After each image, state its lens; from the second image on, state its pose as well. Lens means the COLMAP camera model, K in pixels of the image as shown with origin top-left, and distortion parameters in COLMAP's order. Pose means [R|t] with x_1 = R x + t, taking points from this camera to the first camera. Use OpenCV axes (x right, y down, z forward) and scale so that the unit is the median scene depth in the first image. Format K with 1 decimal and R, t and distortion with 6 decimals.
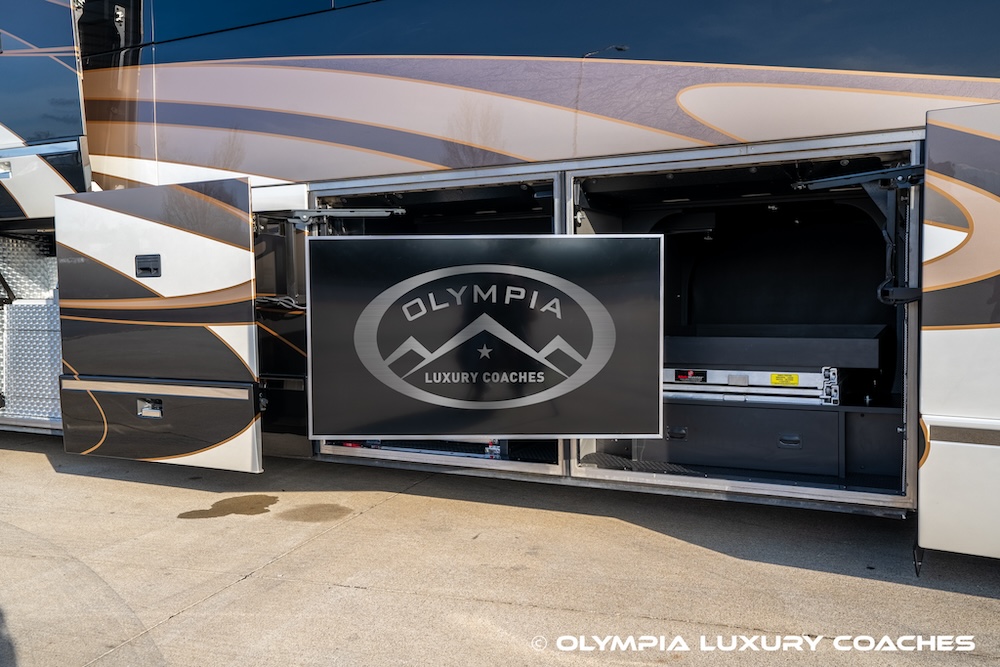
lens RADIAL K [[831.6, 0, 497.1], [0, 831.6, 330.5], [0, 0, 1]] dist [0.001587, 0.075788]
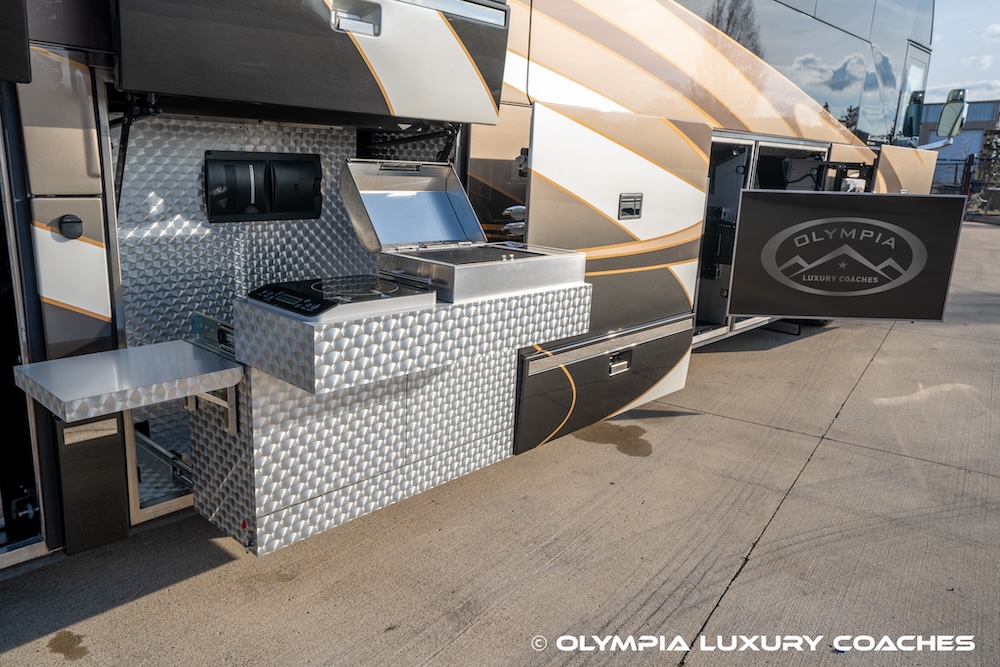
lens RADIAL K [[724.3, 0, 499.7], [0, 724.3, 332.5], [0, 0, 1]] dist [-0.006770, 0.039272]
pose [[0.259794, -0.209321, 0.942705, -1.460891], [-0.027432, 0.974230, 0.223881, -0.140484], [-0.965274, -0.084023, 0.247357, 1.135649]]
